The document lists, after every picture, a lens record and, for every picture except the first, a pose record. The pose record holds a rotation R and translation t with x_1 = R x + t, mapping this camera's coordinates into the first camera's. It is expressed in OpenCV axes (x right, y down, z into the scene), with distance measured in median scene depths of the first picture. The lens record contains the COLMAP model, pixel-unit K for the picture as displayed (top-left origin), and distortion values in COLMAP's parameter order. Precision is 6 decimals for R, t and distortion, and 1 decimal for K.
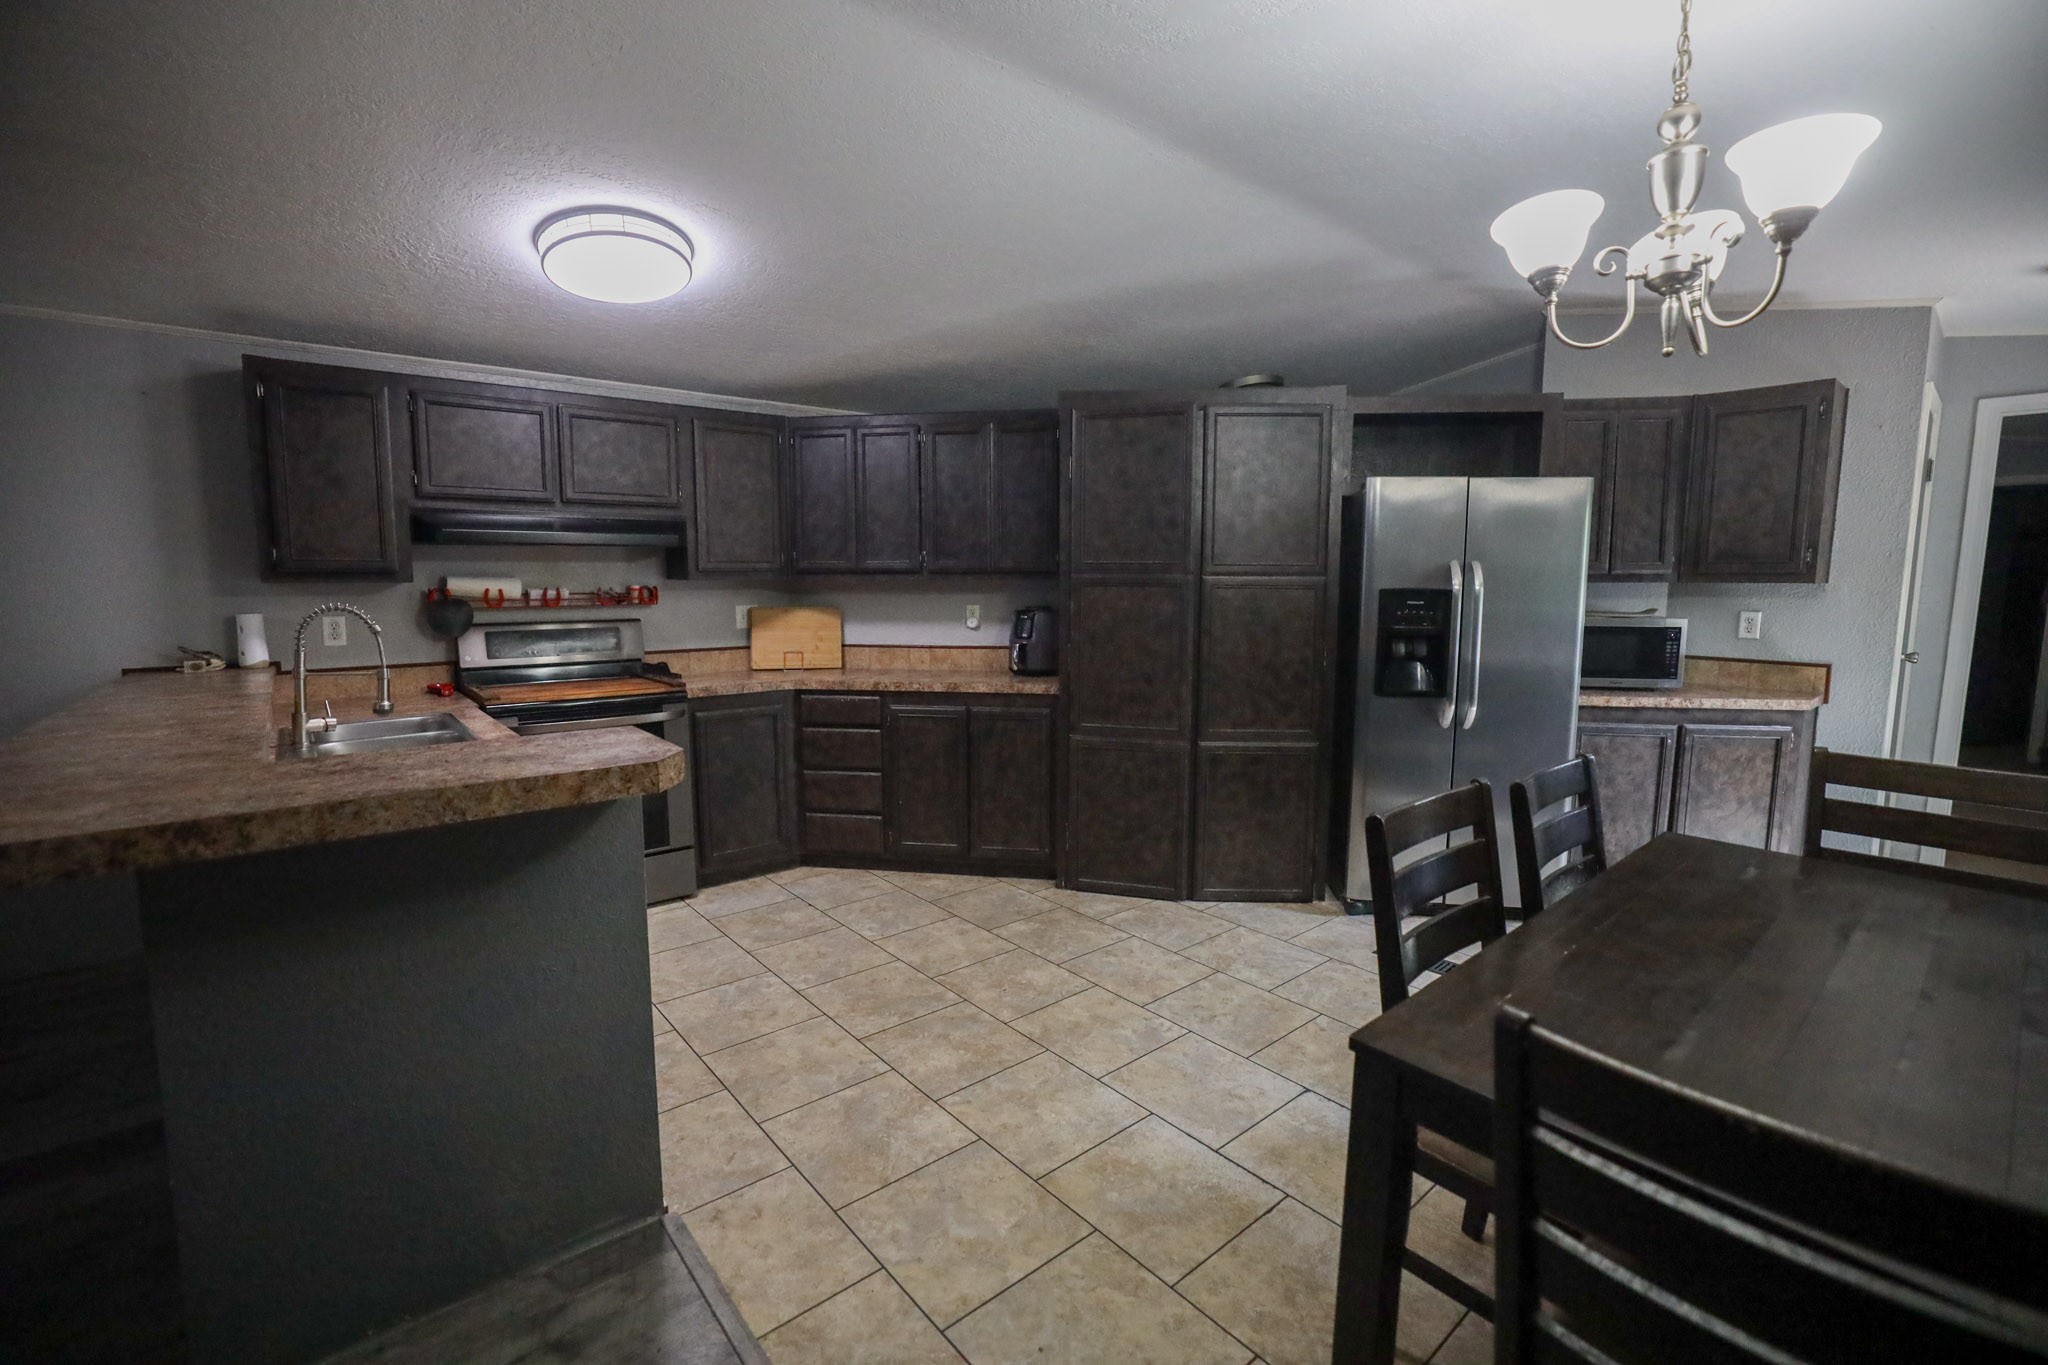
lens RADIAL K [[878.8, 0, 1014.0], [0, 878.8, 674.3], [0, 0, 1]] dist [-0.050727, 0.019885]
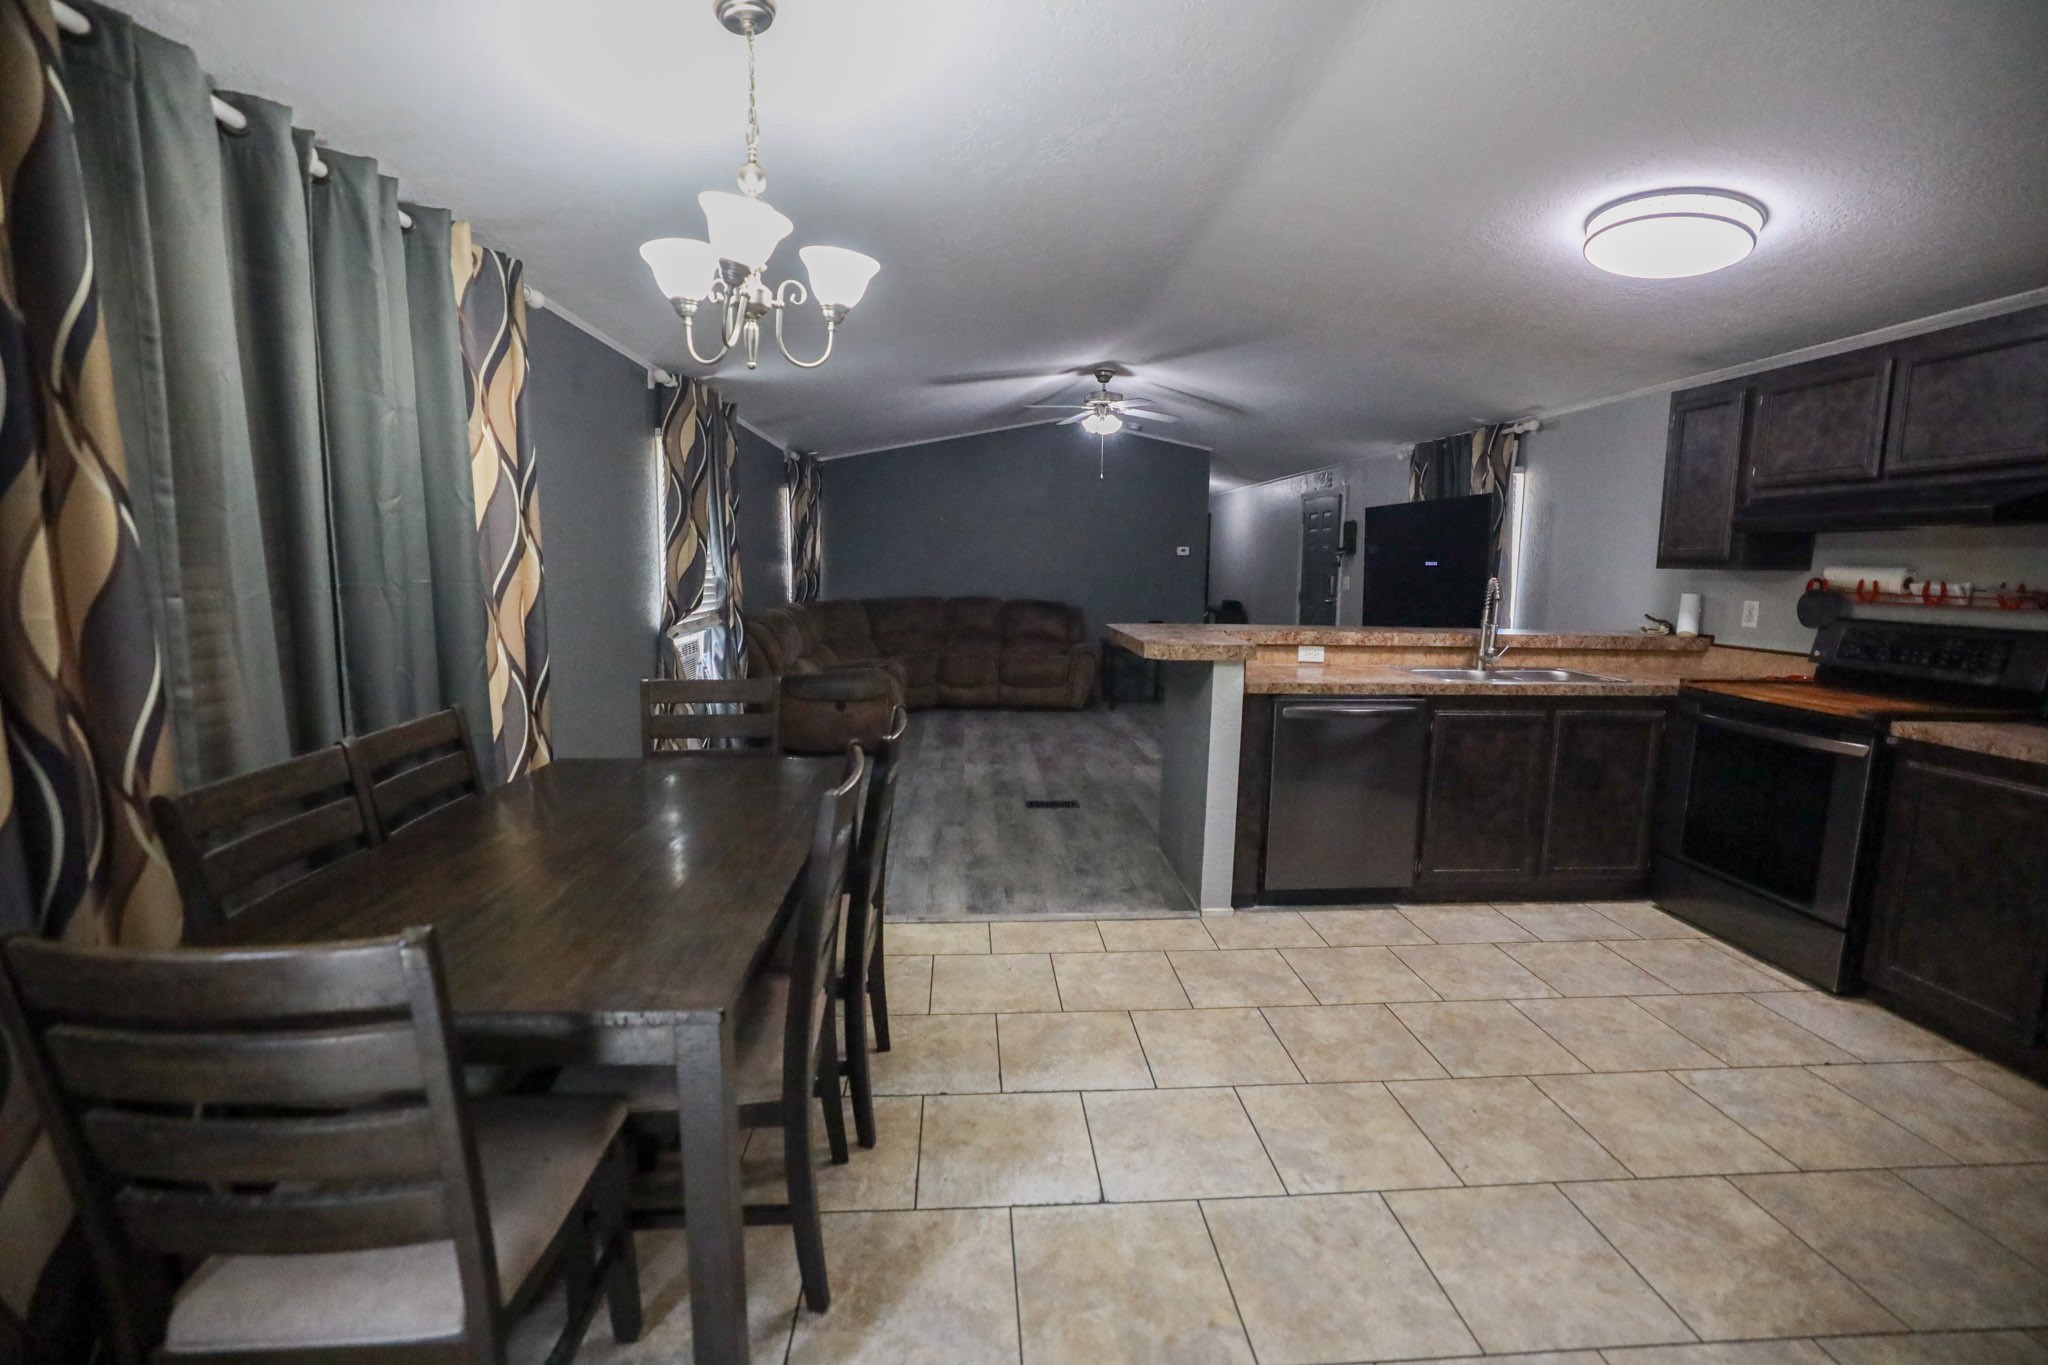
lens RADIAL K [[878.8, 0, 1014.0], [0, 878.8, 674.3], [0, 0, 1]] dist [-0.050727, 0.019885]
pose [[-0.595107, 0.095941, -0.797899, 0.644052], [-0.101566, 0.975909, 0.193098, -0.088177], [0.797203, 0.195953, -0.571026, 0.857064]]
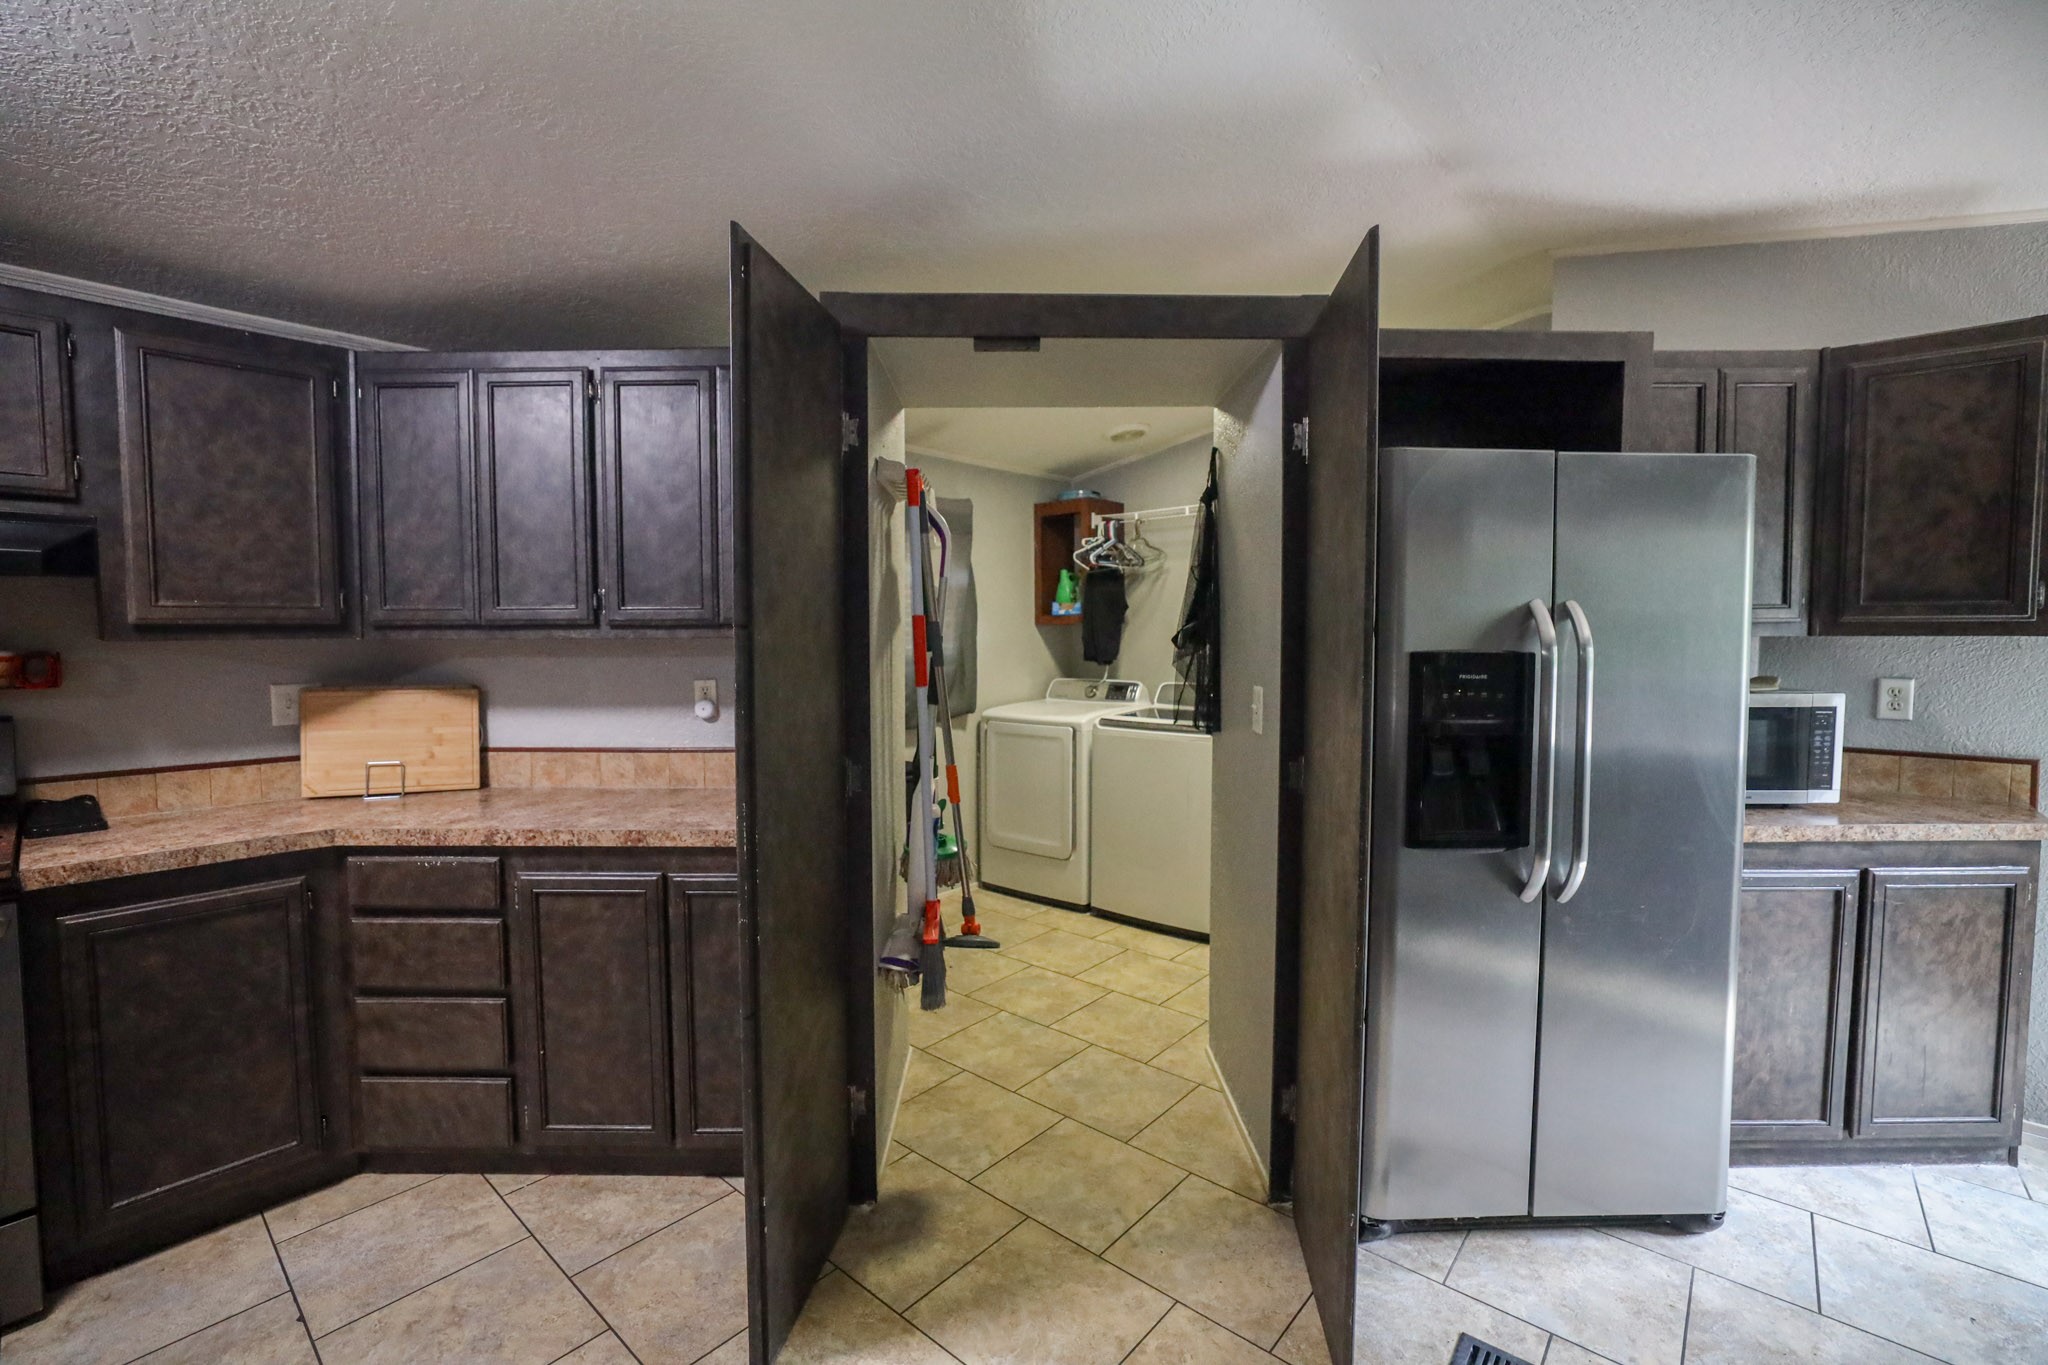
lens RADIAL K [[878.8, 0, 1014.0], [0, 878.8, 674.3], [0, 0, 1]] dist [-0.050727, 0.019885]
pose [[0.987719, -0.010619, 0.155878, 0.087182], [0.020207, 0.997991, -0.060053, -0.054224], [-0.154927, 0.062465, 0.985949, 0.483156]]
